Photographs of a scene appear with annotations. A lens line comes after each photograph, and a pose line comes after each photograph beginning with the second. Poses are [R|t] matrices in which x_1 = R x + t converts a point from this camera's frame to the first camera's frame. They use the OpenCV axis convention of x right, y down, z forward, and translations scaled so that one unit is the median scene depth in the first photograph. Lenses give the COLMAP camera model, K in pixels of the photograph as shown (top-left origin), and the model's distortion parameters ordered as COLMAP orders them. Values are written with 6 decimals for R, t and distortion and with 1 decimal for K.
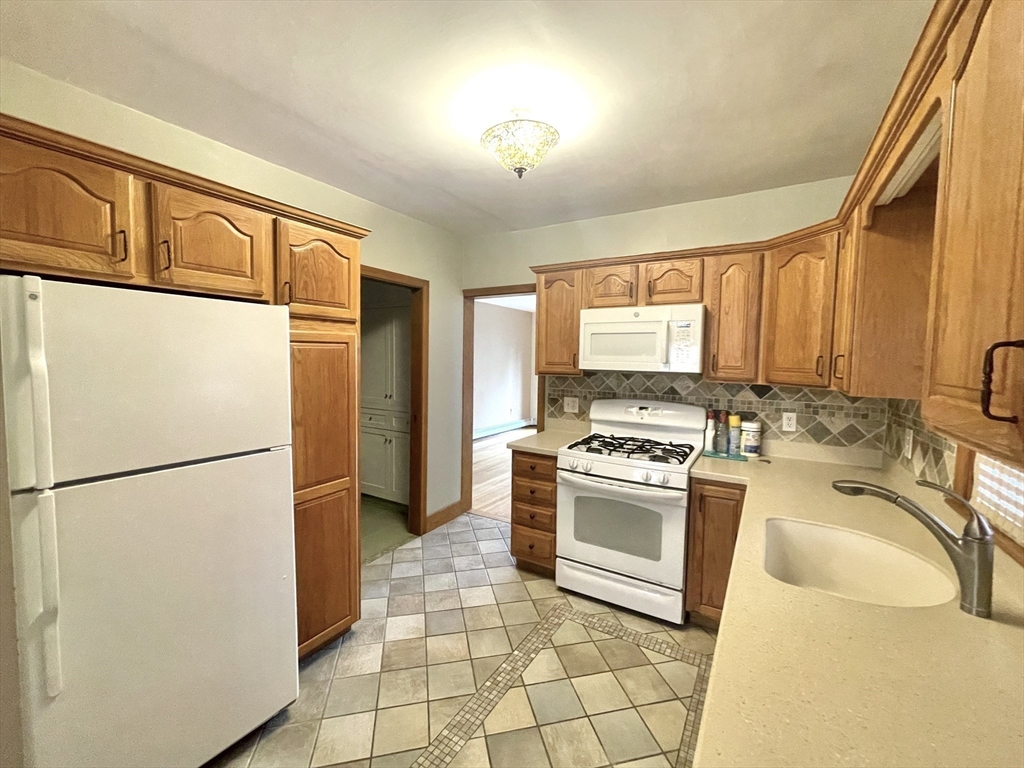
lens RADIAL K [[416.6, 0, 509.7], [0, 416.6, 380.0], [0, 0, 1]] dist [-0.001236, -0.000201]
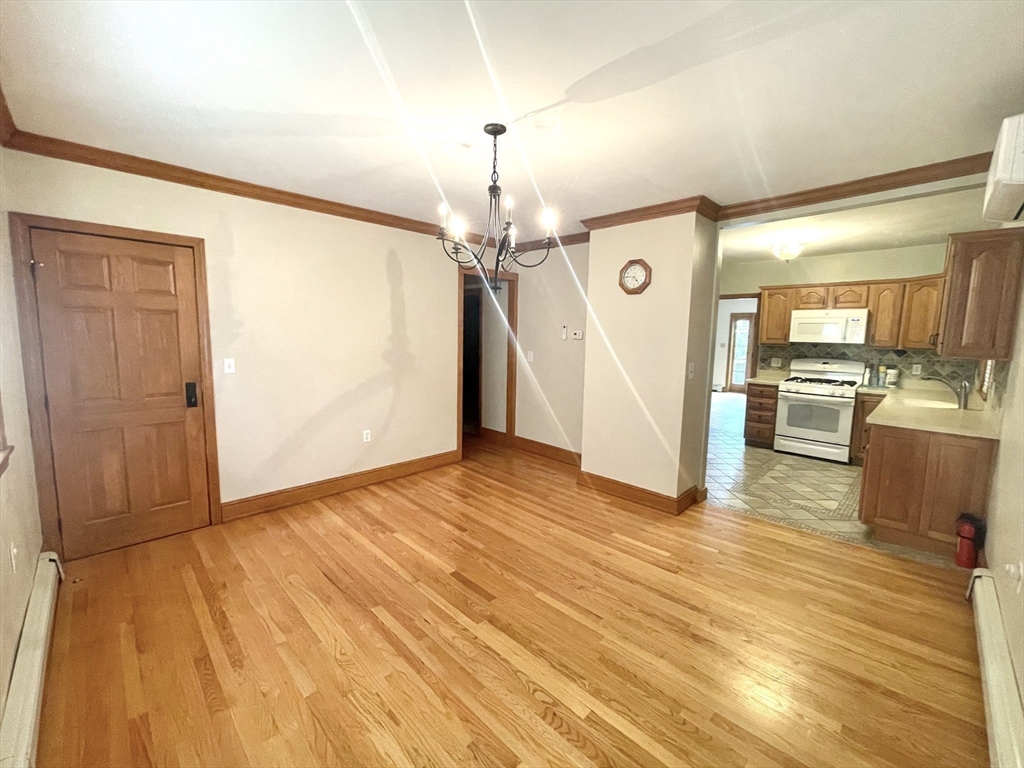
lens RADIAL K [[434.1, 0, 508.2], [0, 434.1, 383.2], [0, 0, 1]] dist [0.012960, 0.000242]
pose [[0.978020, 0.020753, -0.207474, -0.722551], [-0.008156, 0.998081, 0.061388, 0.054062], [0.208349, -0.058347, 0.976313, -1.325633]]
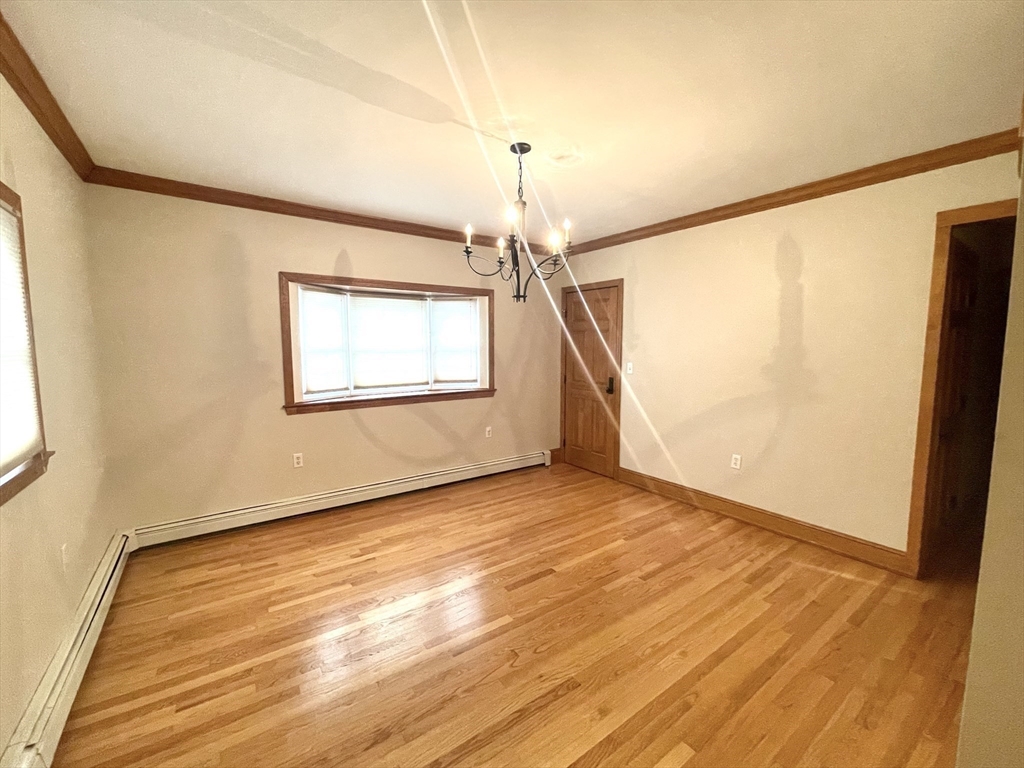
lens RADIAL K [[434.1, 0, 508.2], [0, 434.1, 383.2], [0, 0, 1]] dist [0.012960, 0.000242]
pose [[-0.377977, 0.066783, -0.923403, 1.238394], [-0.054113, 0.994096, 0.094045, -0.063356], [0.924232, 0.085515, -0.372131, 2.227985]]
